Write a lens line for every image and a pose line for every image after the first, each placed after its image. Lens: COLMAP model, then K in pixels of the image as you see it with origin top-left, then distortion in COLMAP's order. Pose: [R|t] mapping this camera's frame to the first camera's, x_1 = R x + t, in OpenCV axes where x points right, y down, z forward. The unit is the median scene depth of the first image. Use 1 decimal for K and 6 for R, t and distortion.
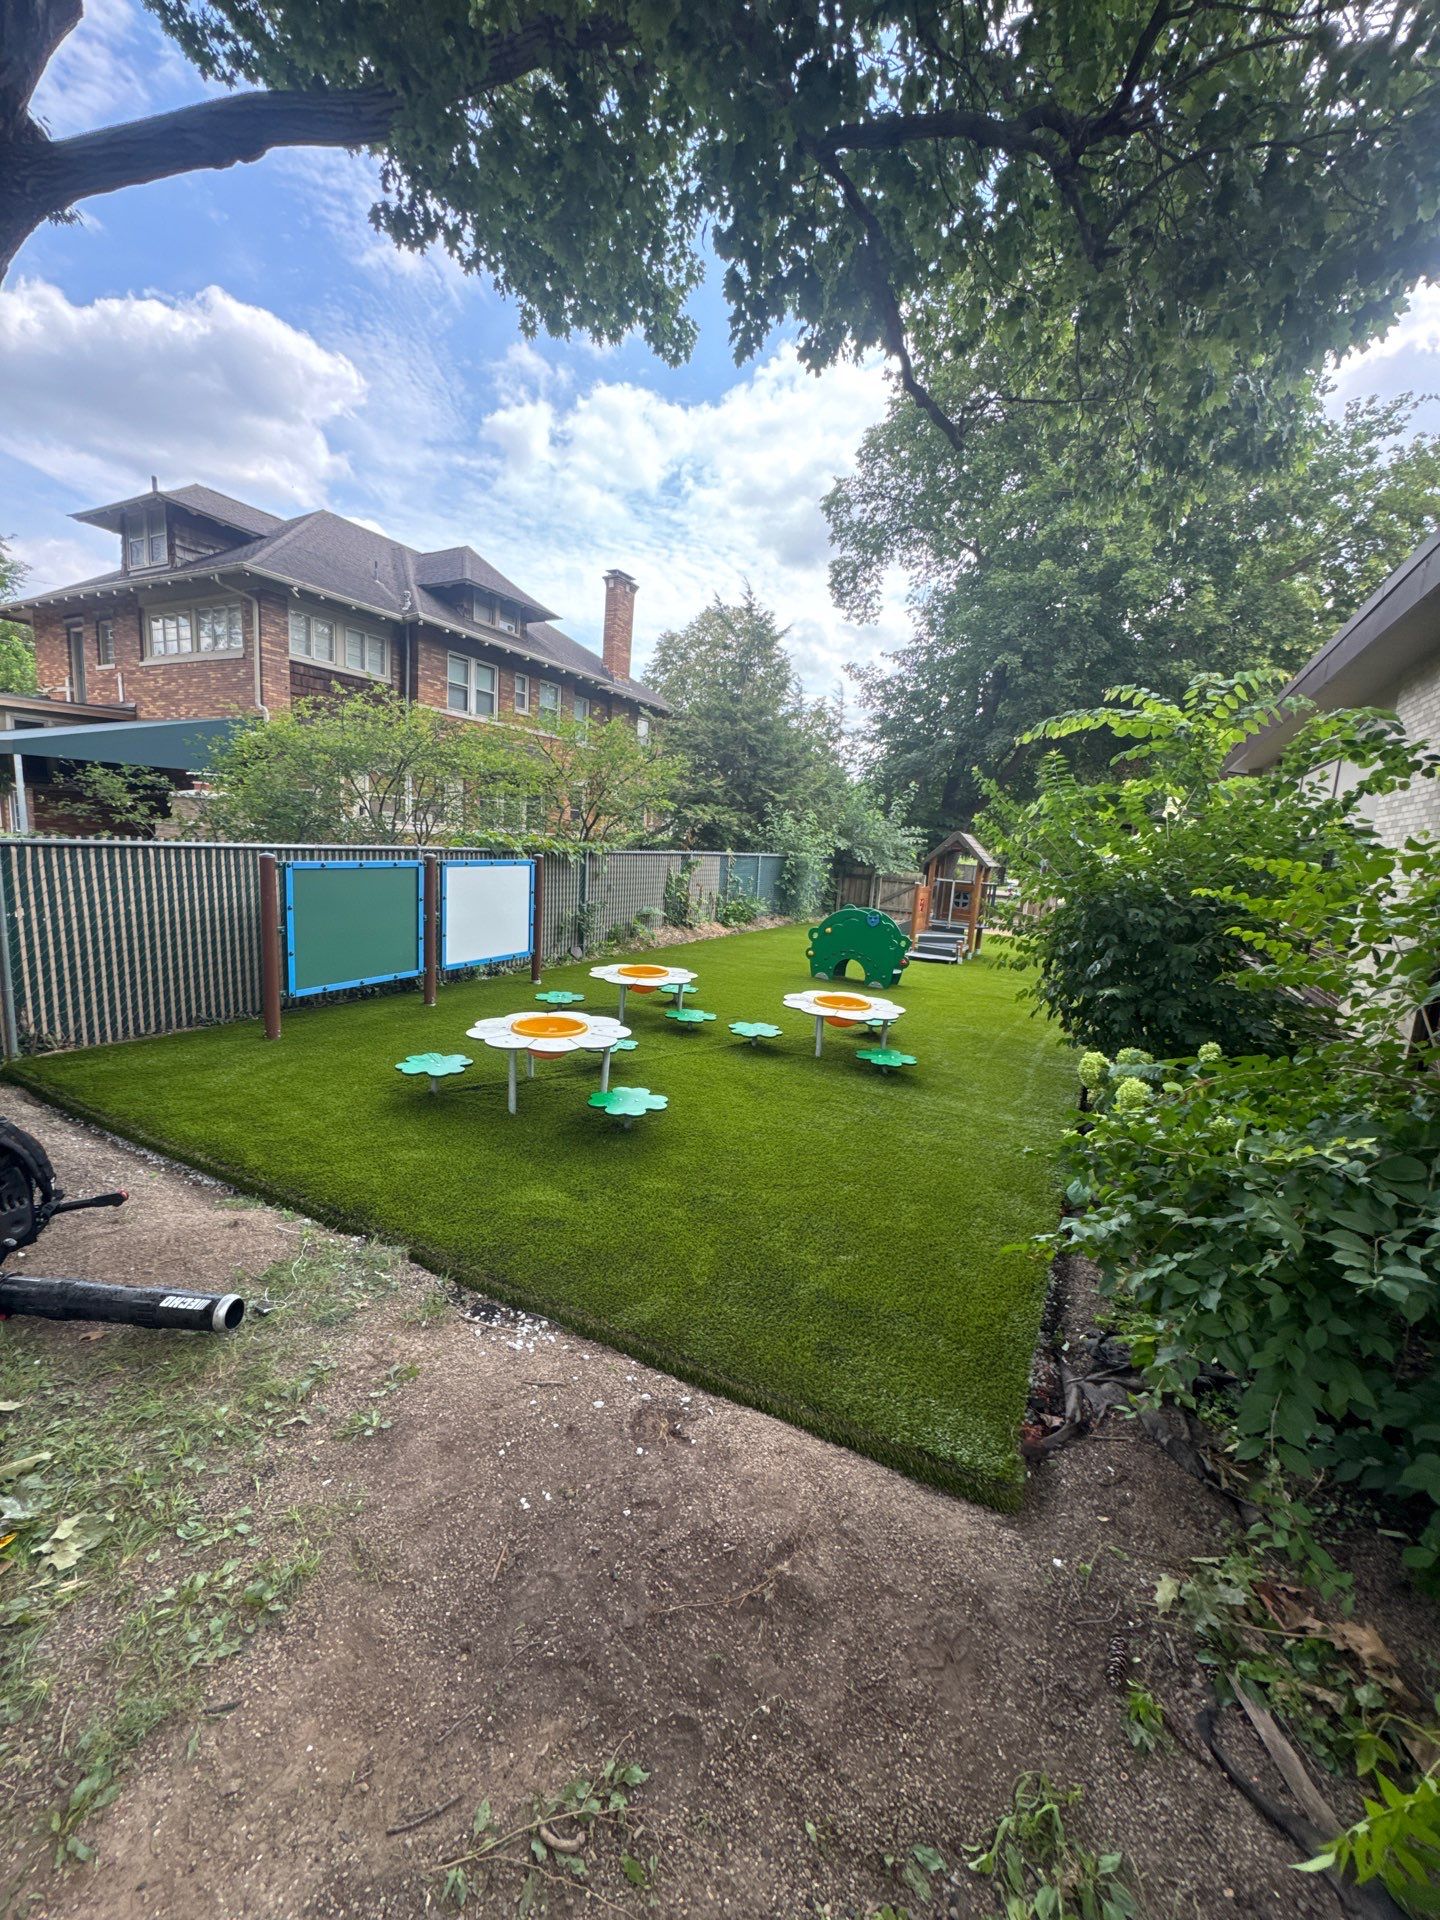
lens RADIAL K [[764.1, 0, 724.1], [0, 764.1, 960.6], [0, 0, 1]] dist [-0.000407, -0.000294]
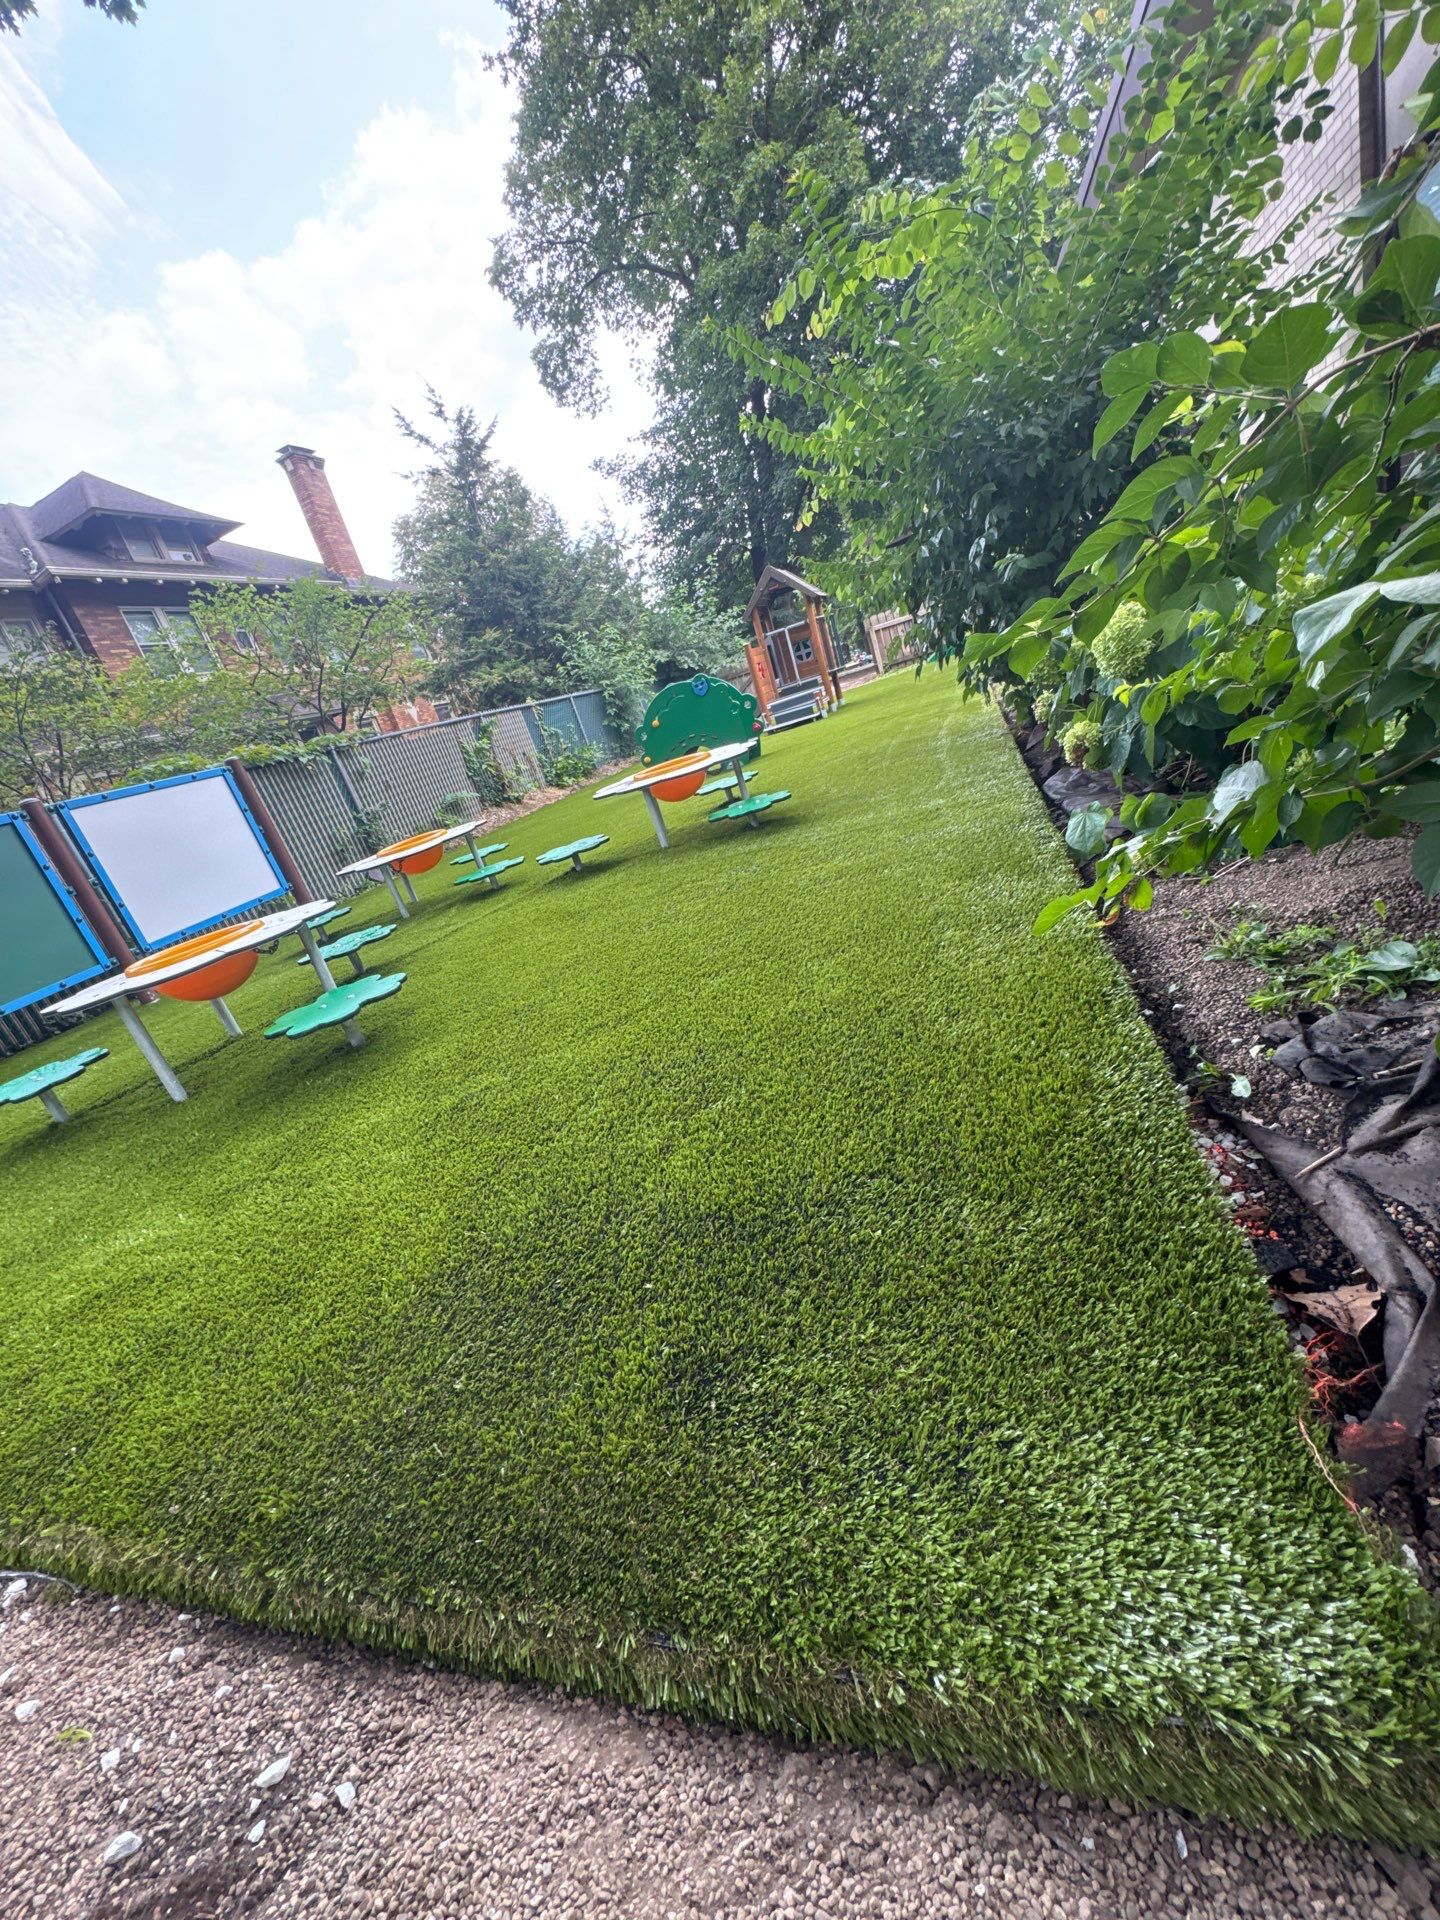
lens RADIAL K [[764.1, 0, 727.7], [0, 764.1, 964.1], [0, 0, 1]] dist [-0.000407, -0.000294]
pose [[0.916016, -0.395212, 0.068714, 0.023017], [0.377942, 0.907692, 0.182359, 0.031853], [-0.134442, -0.141074, 0.980828, 0.077394]]
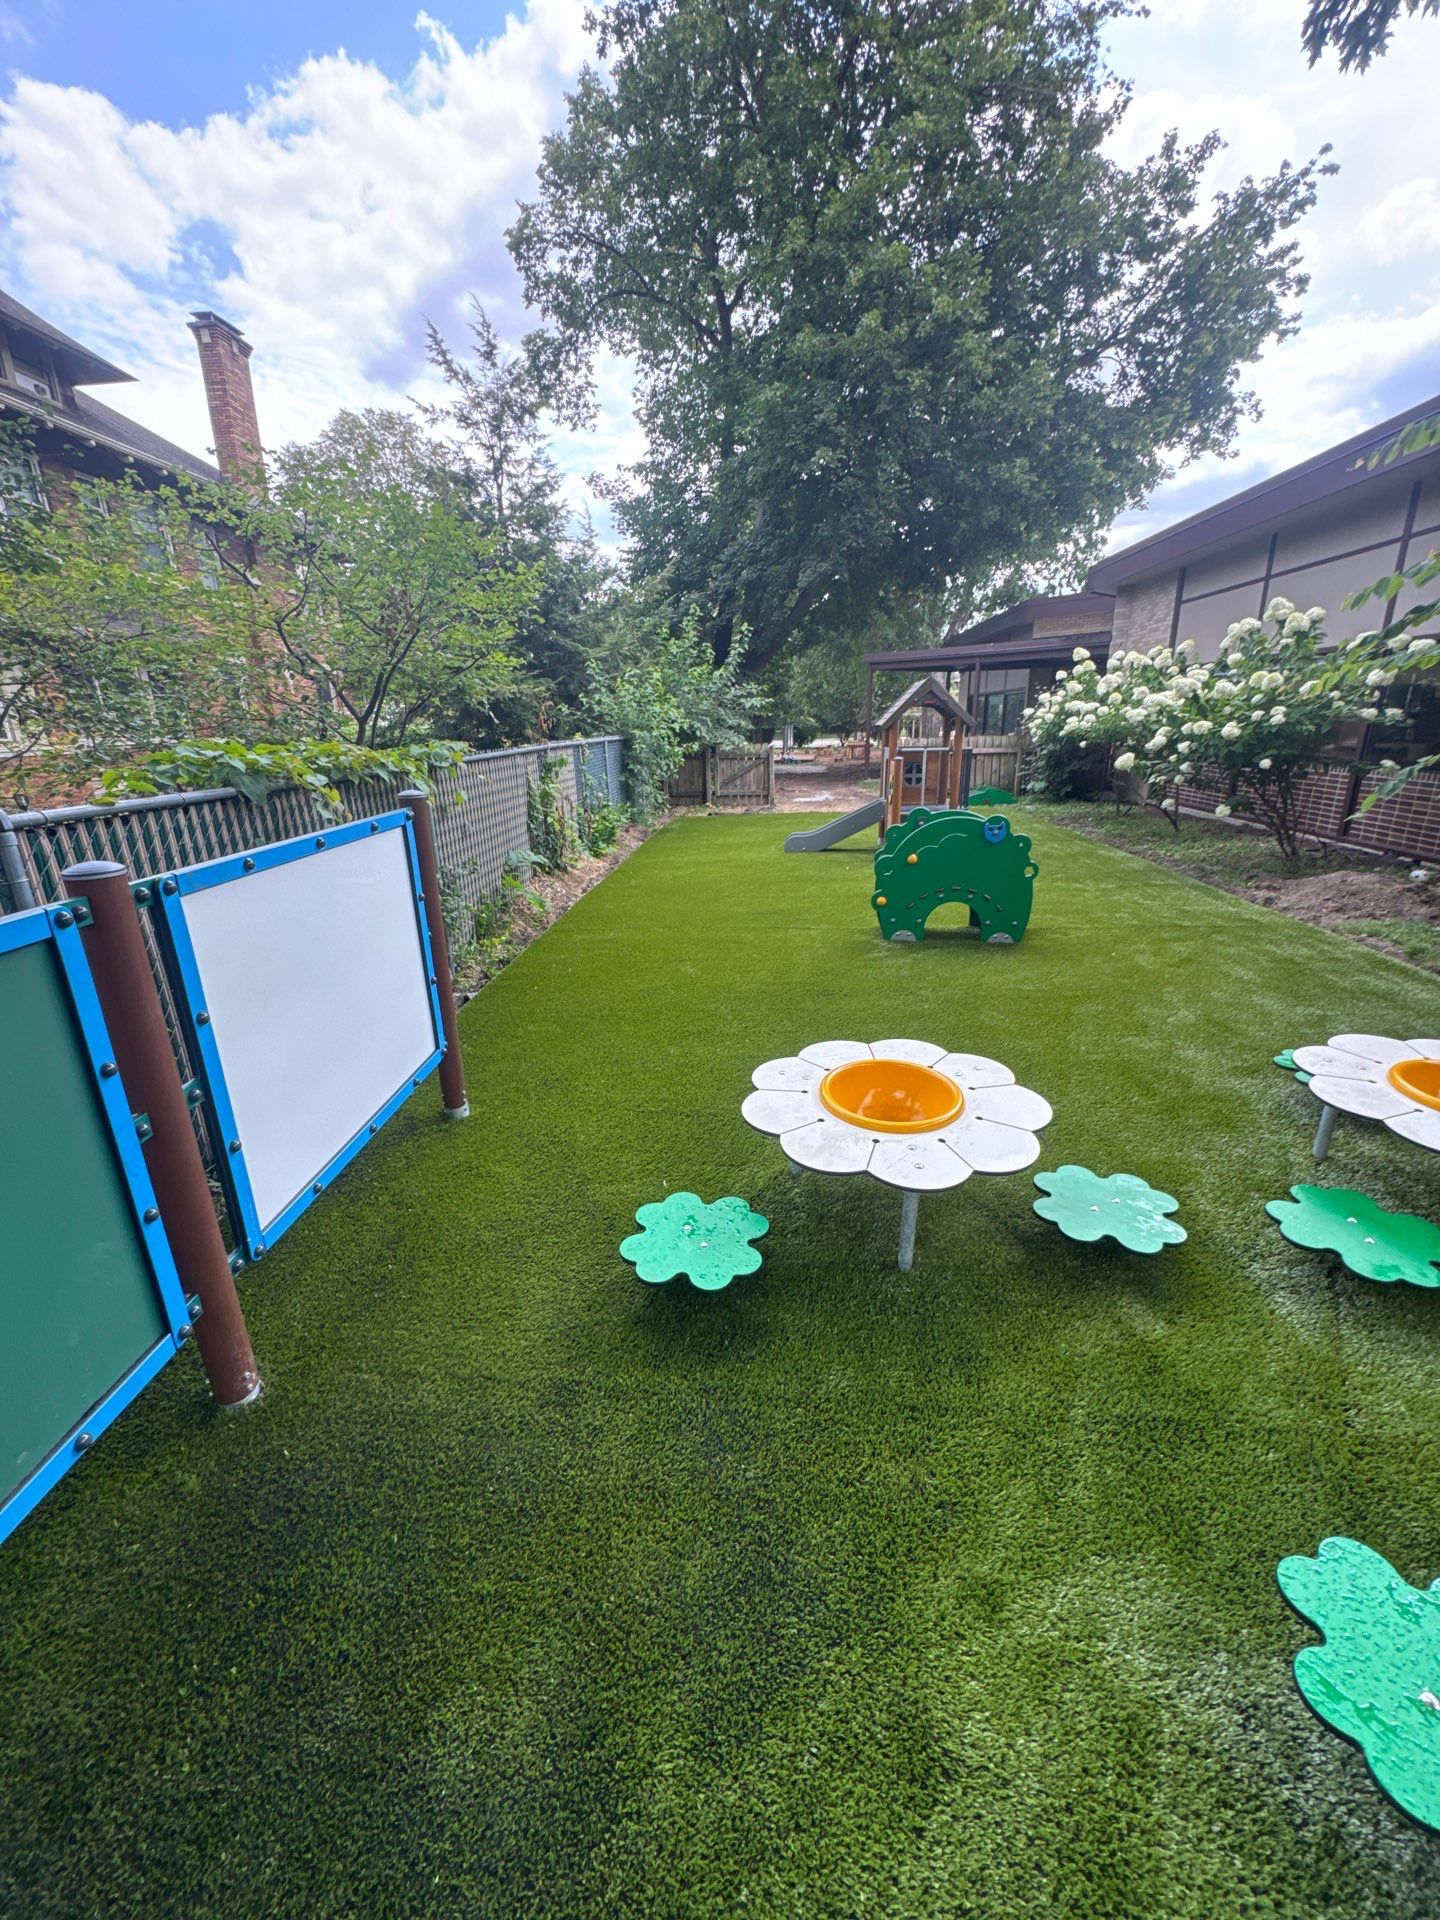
lens RADIAL K [[764.1, 0, 721.6], [0, 764.1, 959.0], [0, 0, 1]] dist [-0.000407, -0.000294]
pose [[0.917476, -0.196854, 0.345668, -0.104201], [0.141663, 0.973688, 0.178502, -0.043986], [-0.371712, -0.114803, 0.921222, 0.251745]]
